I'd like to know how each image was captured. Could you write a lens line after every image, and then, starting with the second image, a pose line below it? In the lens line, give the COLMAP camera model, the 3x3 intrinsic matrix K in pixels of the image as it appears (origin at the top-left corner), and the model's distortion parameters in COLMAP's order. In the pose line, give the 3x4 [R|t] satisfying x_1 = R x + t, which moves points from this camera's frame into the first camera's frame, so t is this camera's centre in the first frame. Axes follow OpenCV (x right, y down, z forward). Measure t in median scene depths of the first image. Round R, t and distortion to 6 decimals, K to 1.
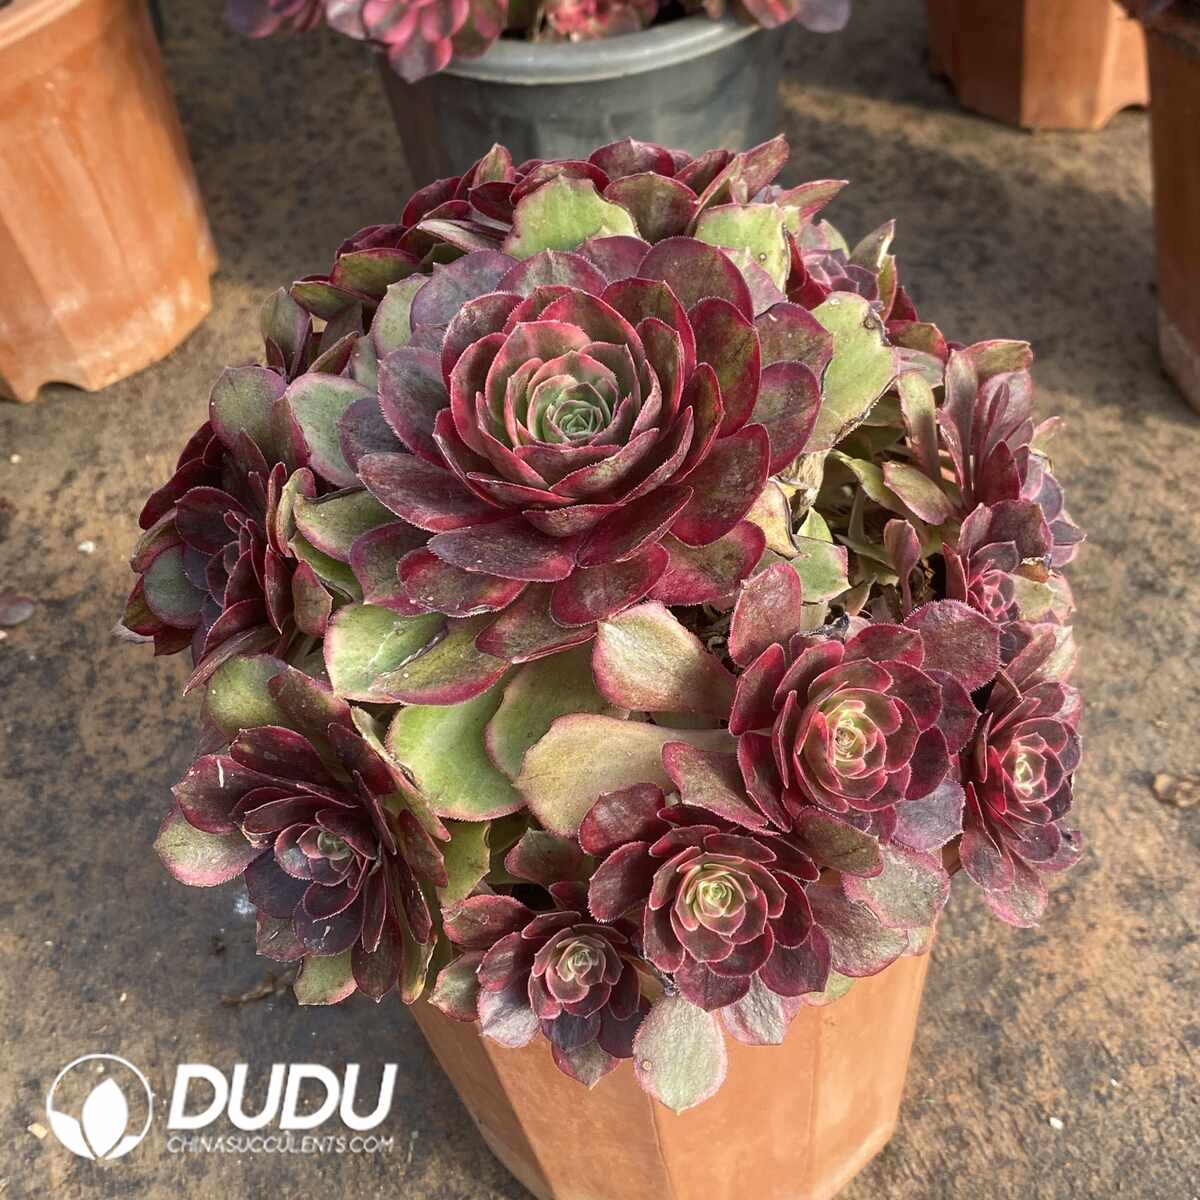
lens RADIAL K [[1863.9, 0, 590.2], [0, 1863.9, 601.5], [0, 0, 1]] dist [0.043039, 0.000000]
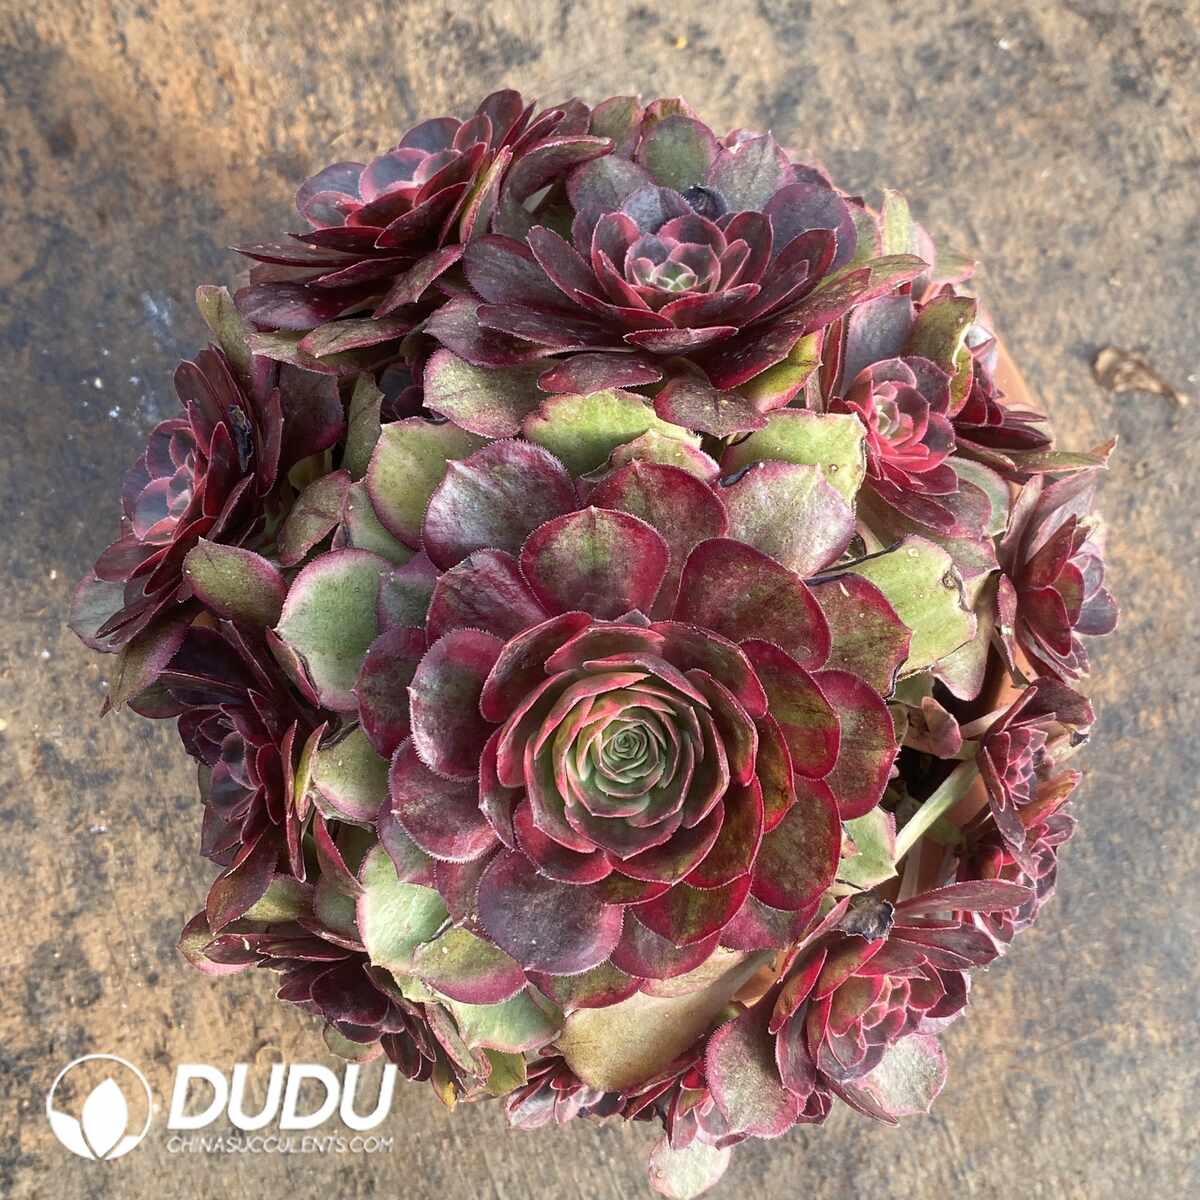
lens RADIAL K [[1863.9, 0, 611.5], [0, 1863.9, 598.3], [0, 0, 1]] dist [0.043039, 0.000000]
pose [[0.993297, -0.028199, 0.112102, -0.065260], [-0.048312, 0.779755, 0.624218, -0.407108], [-0.105014, -0.625449, 0.773166, 0.189218]]
